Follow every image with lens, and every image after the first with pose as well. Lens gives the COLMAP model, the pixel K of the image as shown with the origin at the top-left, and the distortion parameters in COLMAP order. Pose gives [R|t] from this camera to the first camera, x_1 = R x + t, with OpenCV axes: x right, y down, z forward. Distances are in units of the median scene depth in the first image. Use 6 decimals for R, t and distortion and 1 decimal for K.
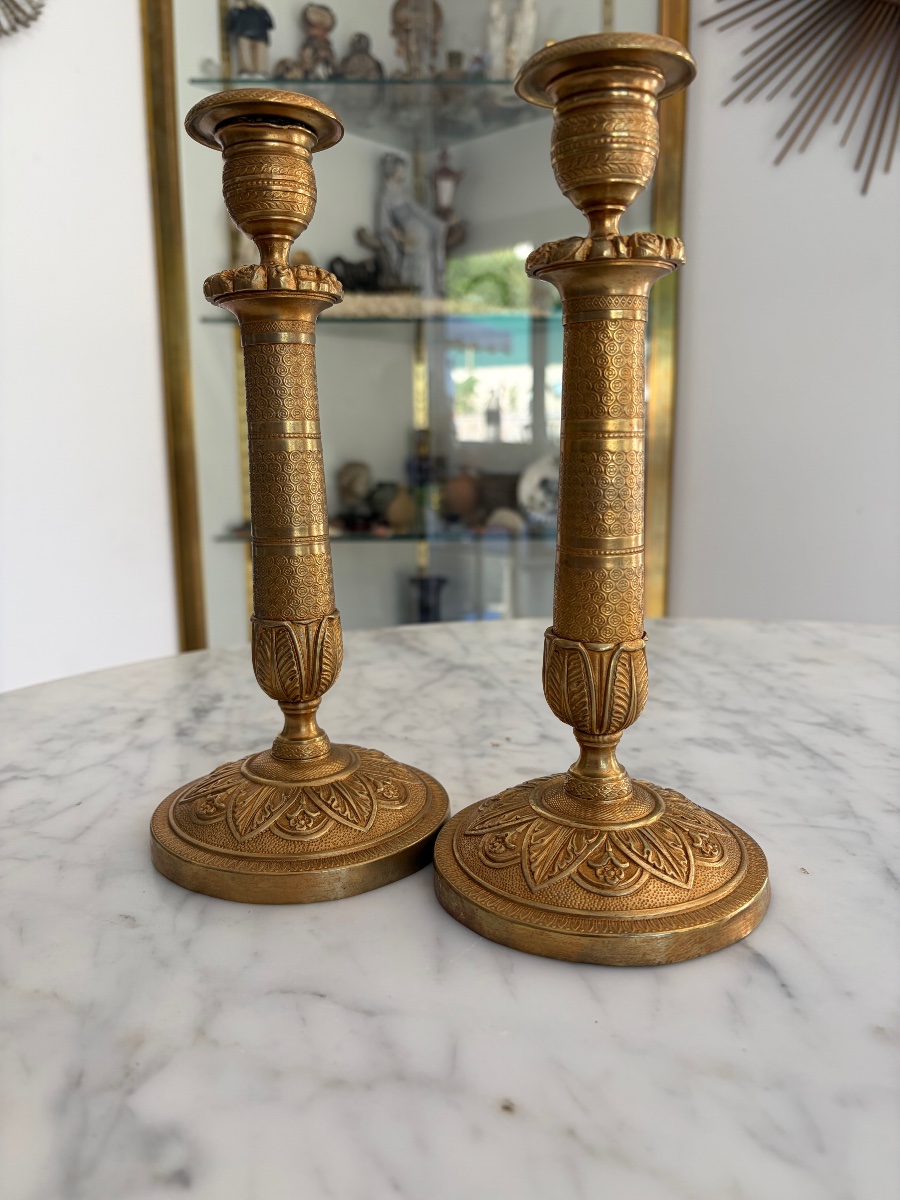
lens RADIAL K [[904.2, 0, 445.5], [0, 904.2, 607.5], [0, 0, 1]] dist [-0.003979, -0.003360]
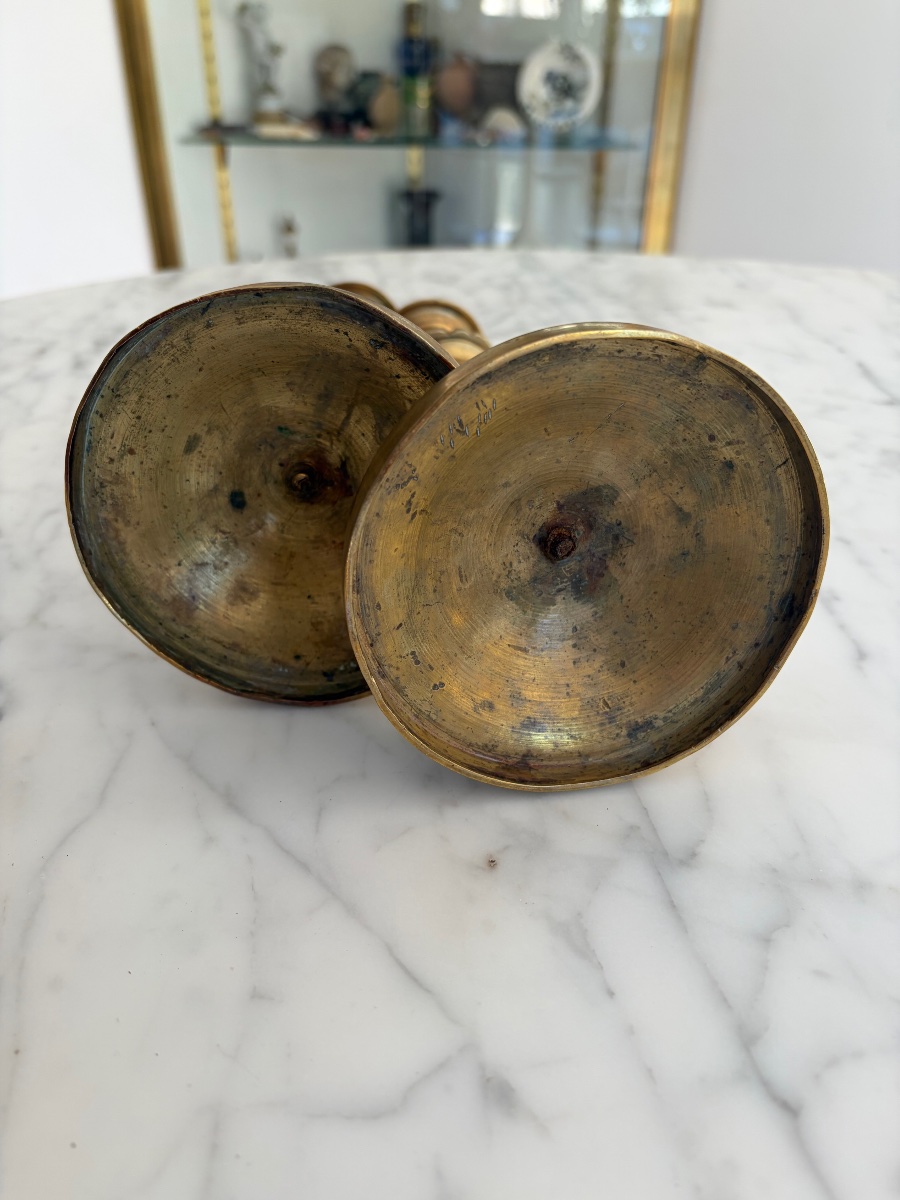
lens RADIAL K [[923.9, 0, 452.1], [0, 923.9, 599.9], [0, 0, 1]] dist [-0.000336, -0.040797]
pose [[0.999434, 0.029193, -0.016715, 0.206780], [-0.020614, 0.924154, 0.381462, -0.031501], [0.026583, -0.380902, 0.924233, -0.095762]]
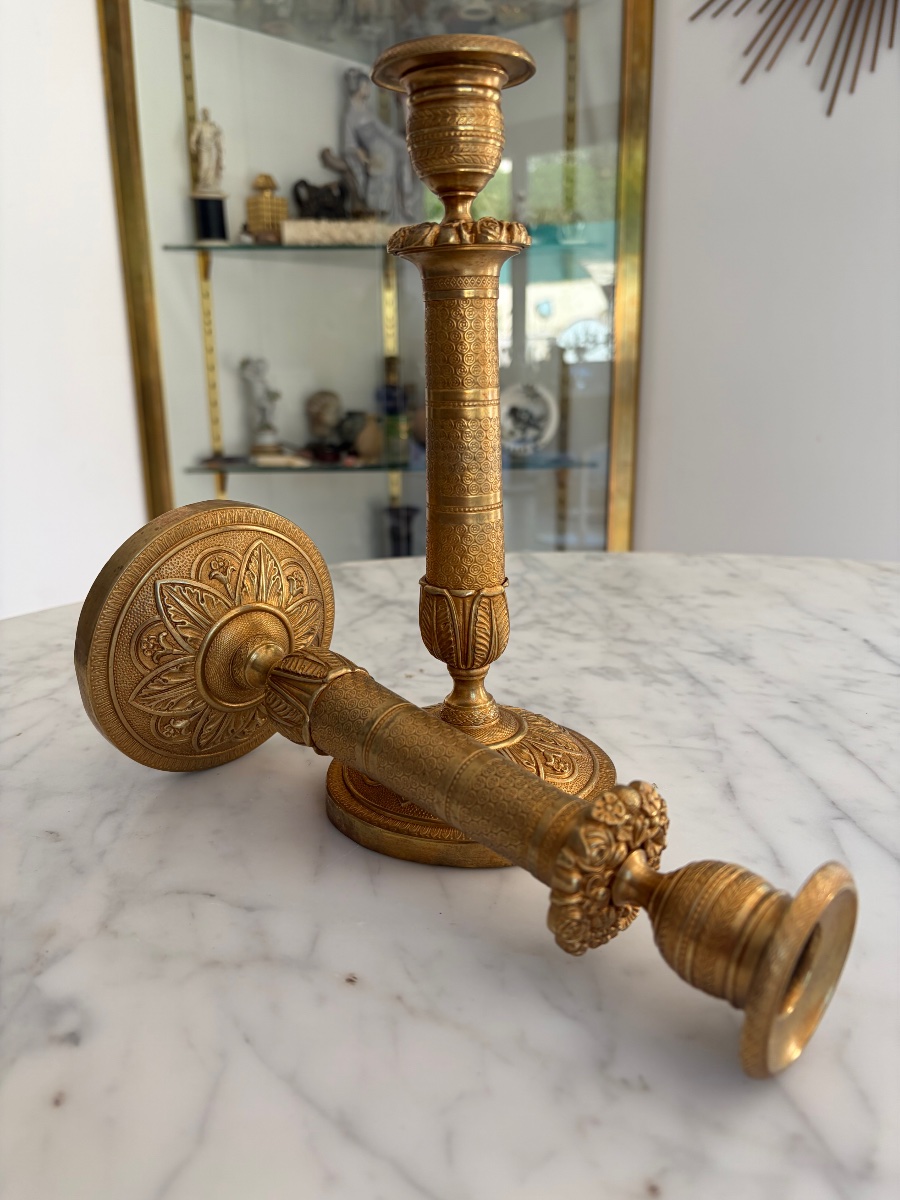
lens RADIAL K [[909.8, 0, 450.0], [0, 909.8, 600.0], [0, 0, 1]] dist [-0.002513, -0.008574]
pose [[0.999847, -0.010114, 0.014304, 0.105856], [0.009014, 0.997146, 0.074956, -0.024262], [-0.015021, -0.074815, 0.997084, -0.099274]]
